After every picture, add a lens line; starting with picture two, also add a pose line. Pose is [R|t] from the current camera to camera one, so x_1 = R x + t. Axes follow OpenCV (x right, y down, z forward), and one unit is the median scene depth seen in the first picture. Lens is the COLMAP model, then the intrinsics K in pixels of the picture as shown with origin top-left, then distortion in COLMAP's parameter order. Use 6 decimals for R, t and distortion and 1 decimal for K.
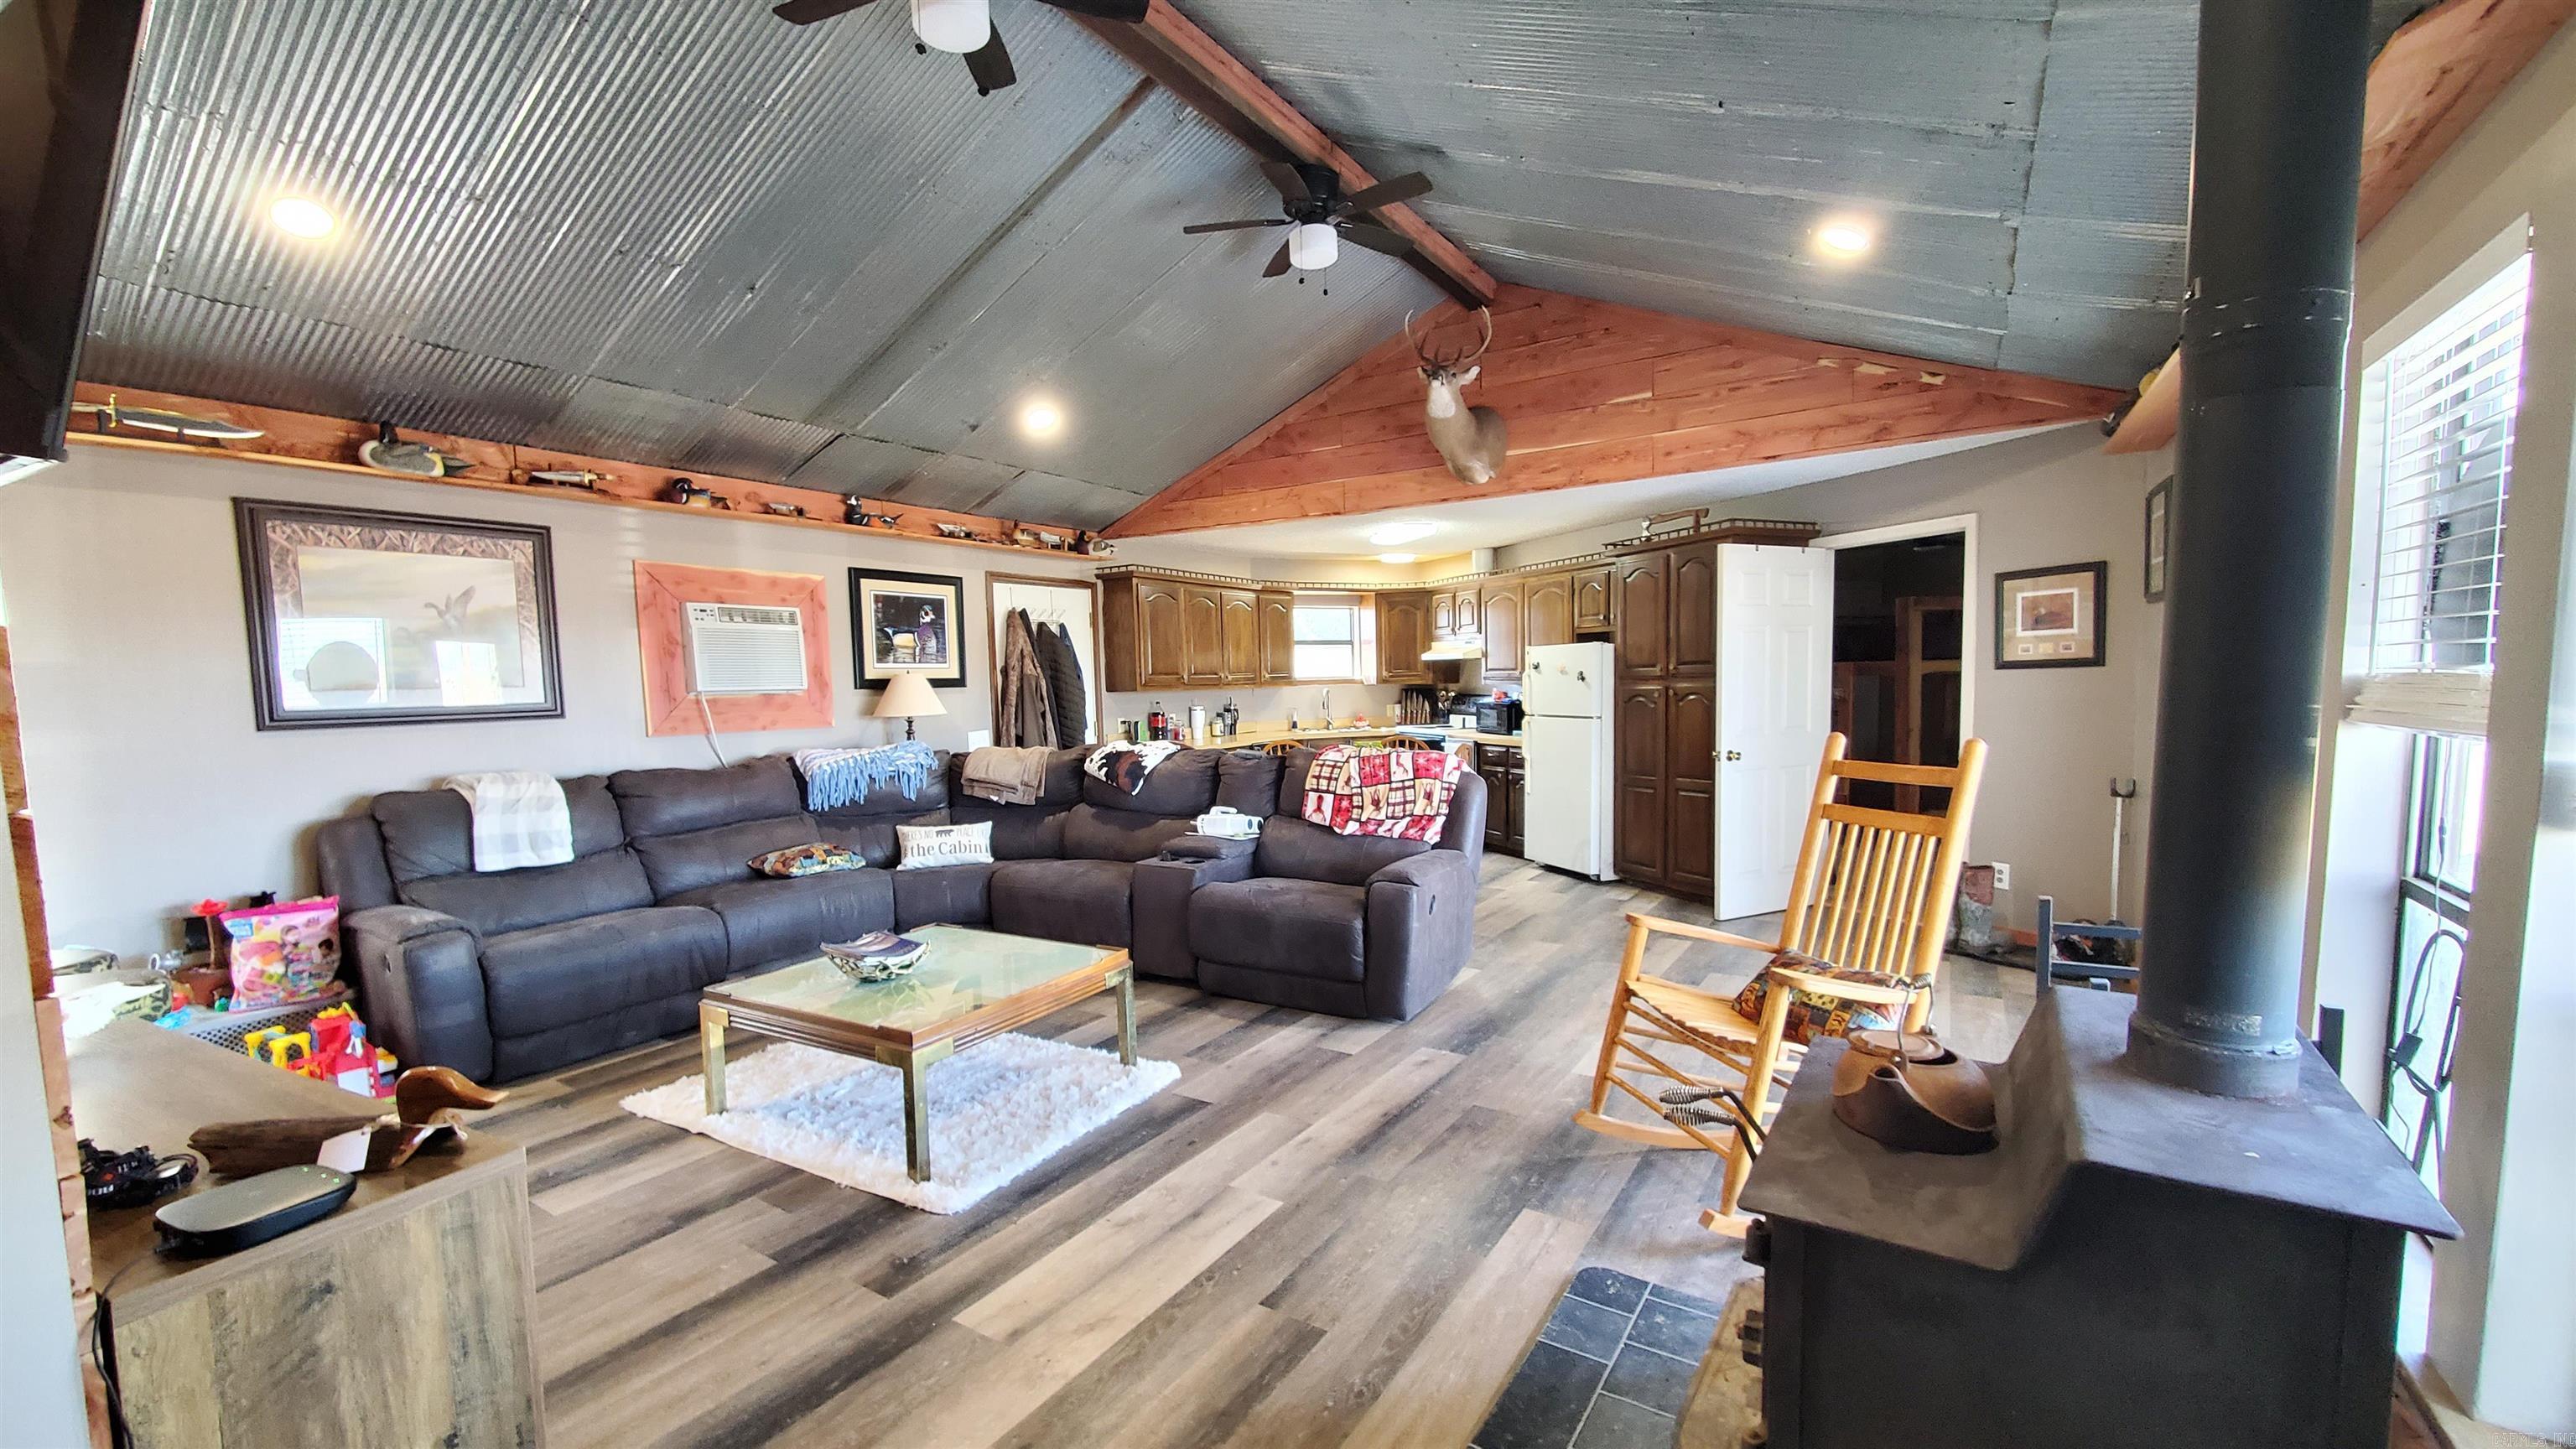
lens RADIAL K [[1062.0, 0, 1278.8], [0, 1062.0, 761.2], [0, 0, 1]] dist [0.000269, -0.000540]
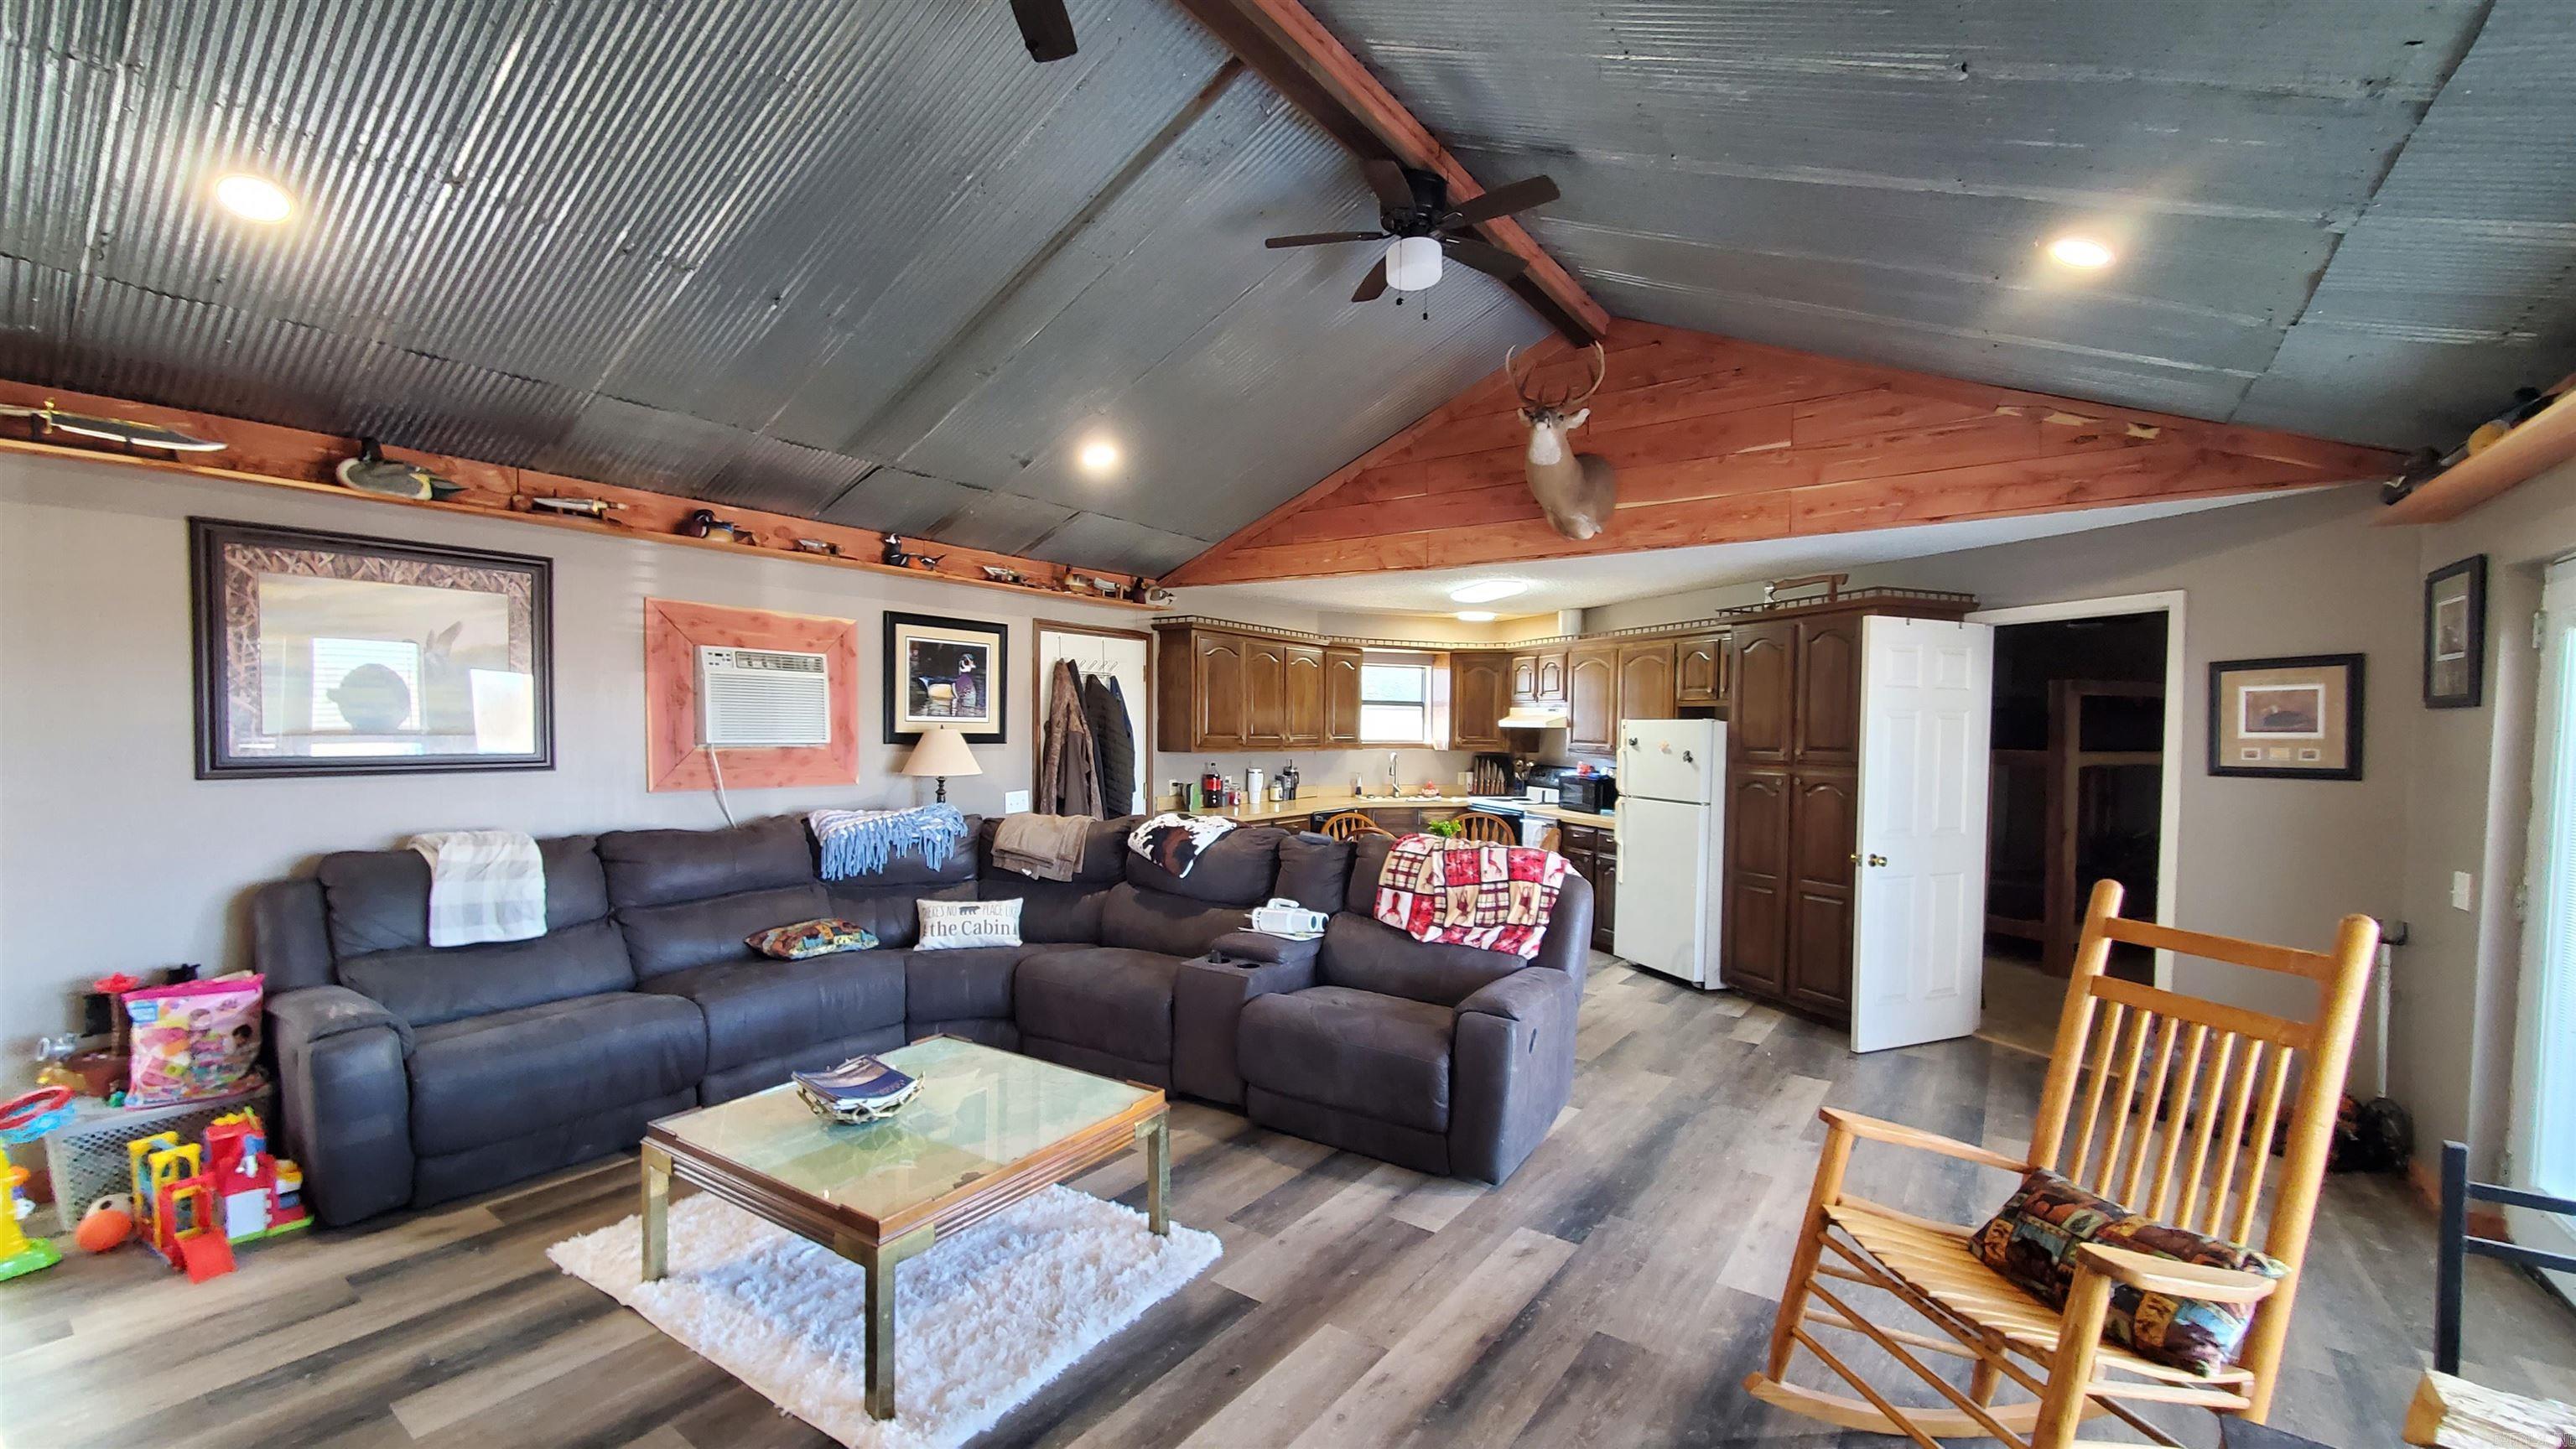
lens RADIAL K [[1062.0, 0, 1278.8], [0, 1062.0, 761.2], [0, 0, 1]] dist [0.000269, -0.000540]
pose [[0.998019, 0.037840, -0.050256, -0.017731], [-0.039992, 0.998295, -0.042518, -0.035678], [0.048562, 0.044444, 0.997831, 0.138818]]
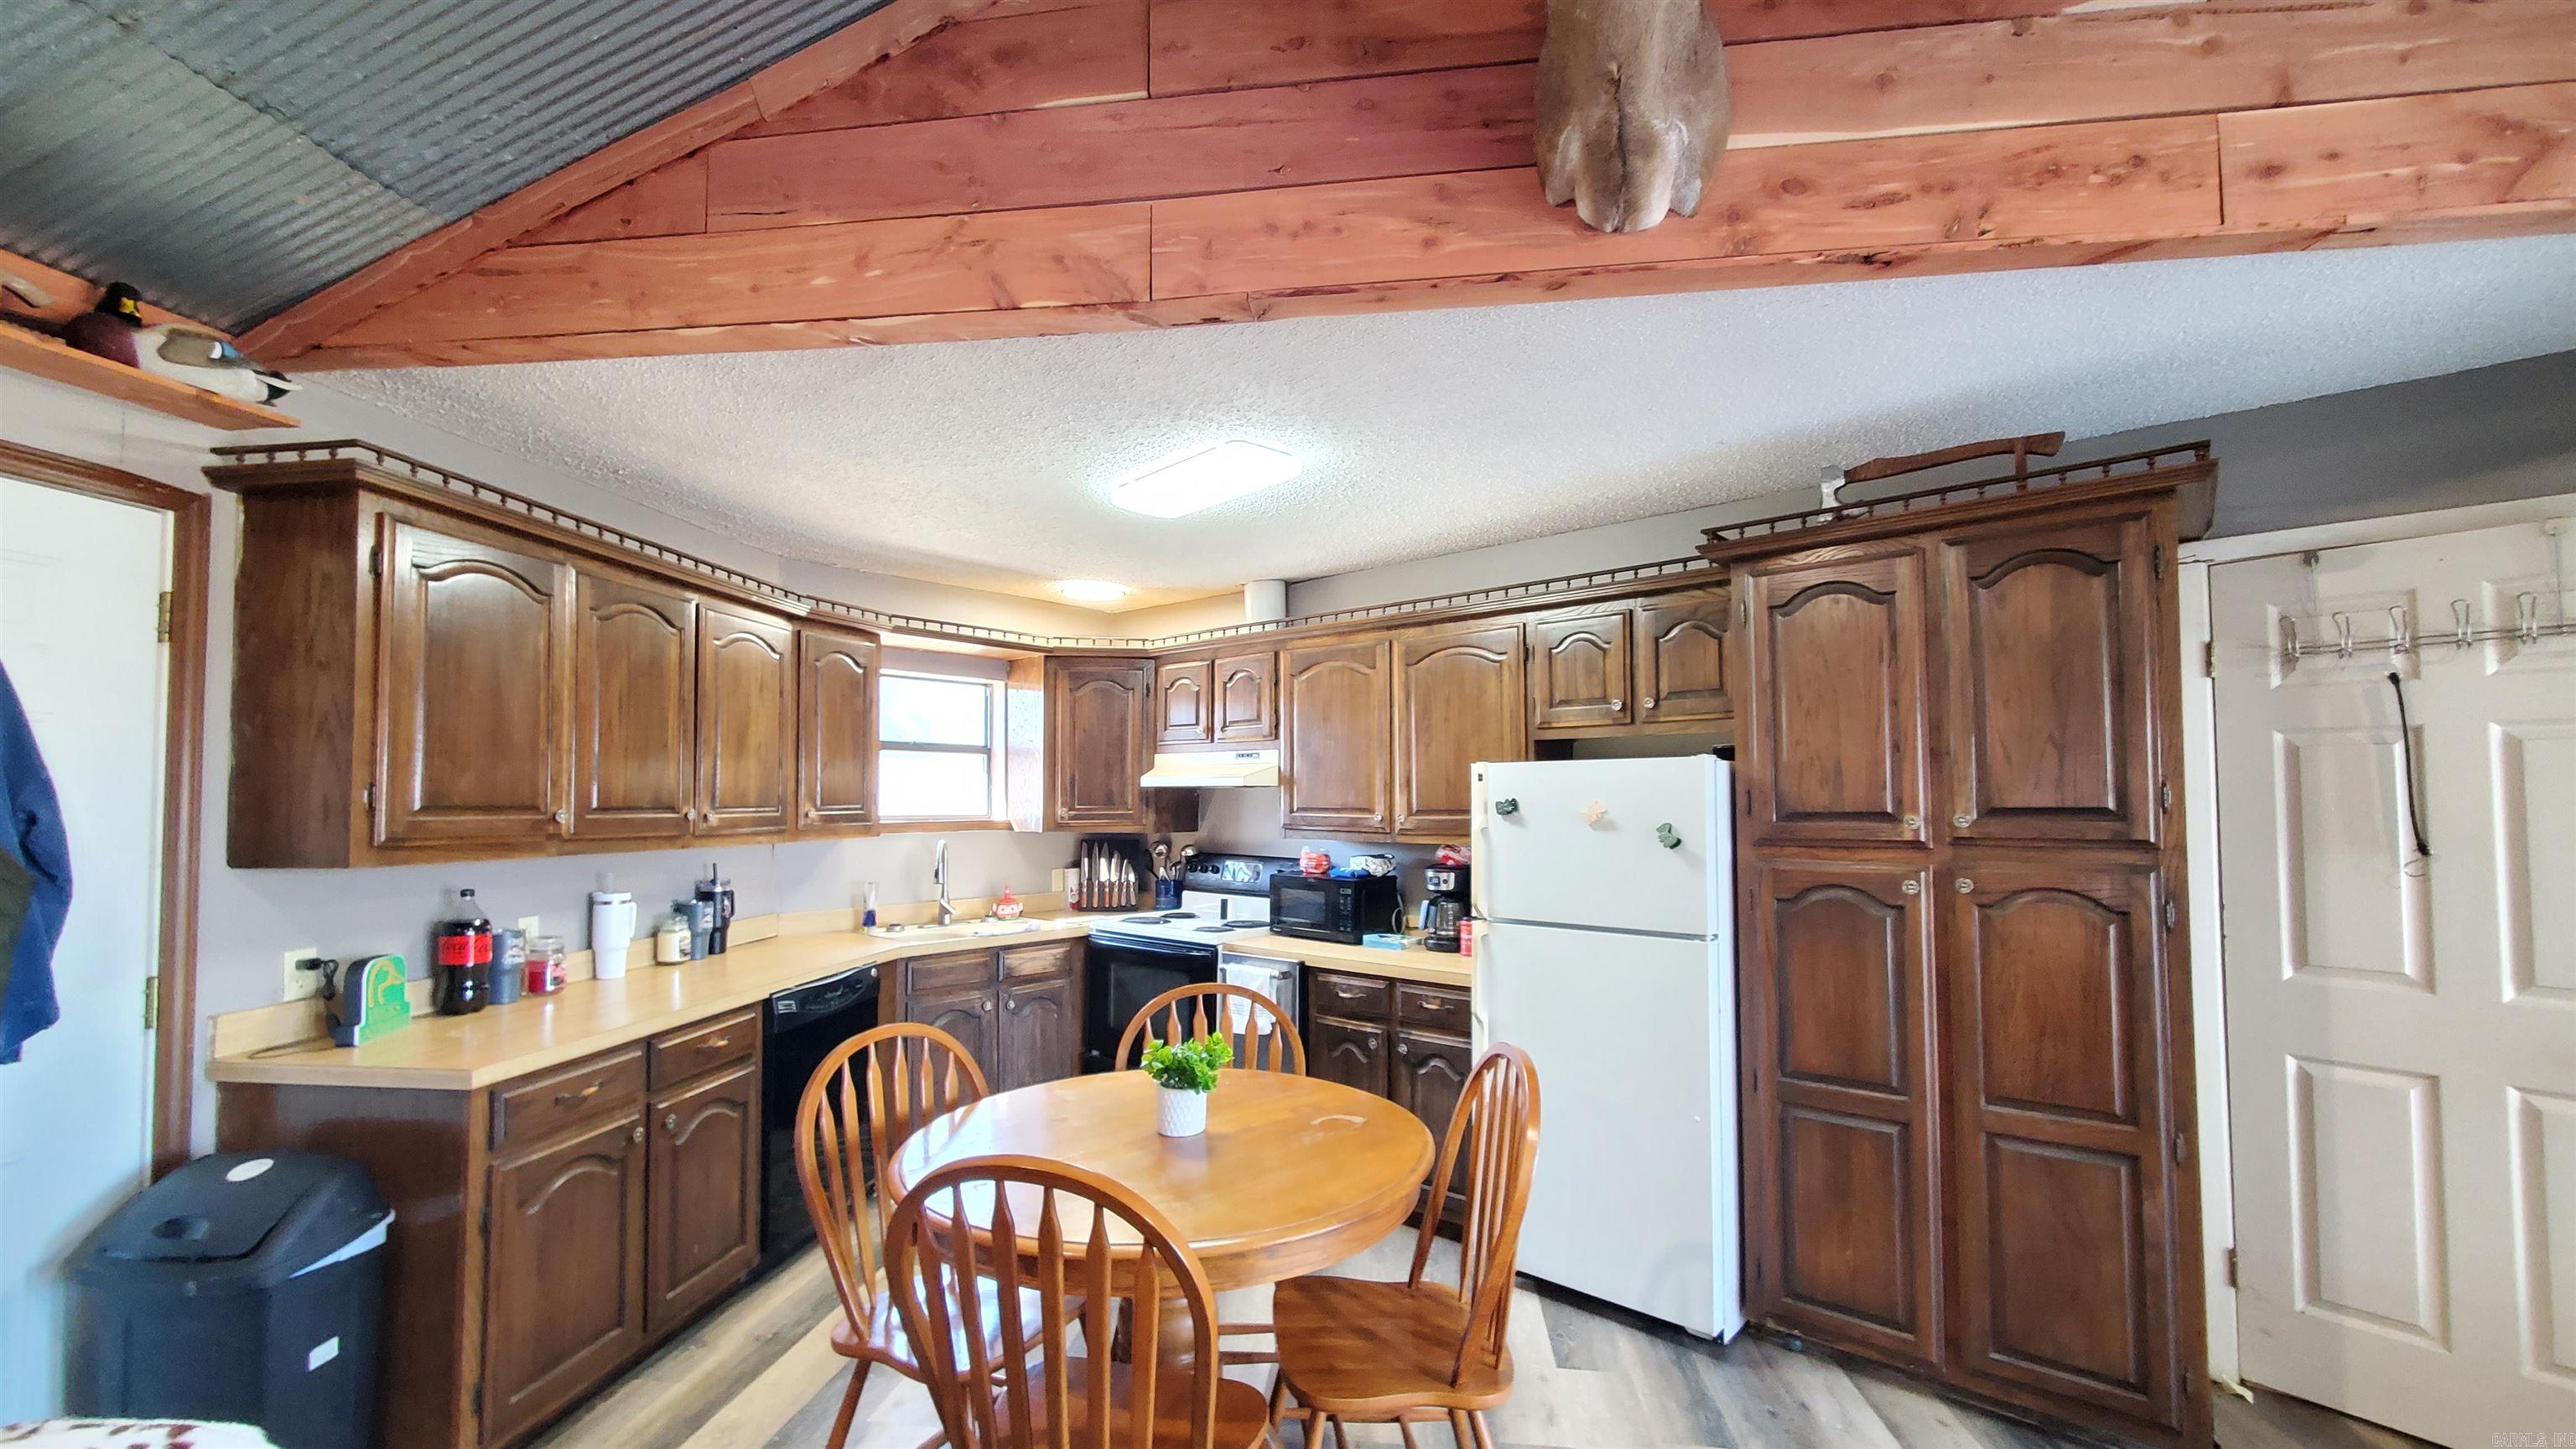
lens RADIAL K [[1051.3, 0, 1283.5], [0, 1051.3, 751.9], [0, 0, 1]] dist [-0.001888, 0.005600]
pose [[0.905000, 0.039523, 0.423571, -0.037642], [0.015244, 0.992023, -0.125135, -0.091884], [-0.425137, 0.119704, 0.897179, 0.997923]]
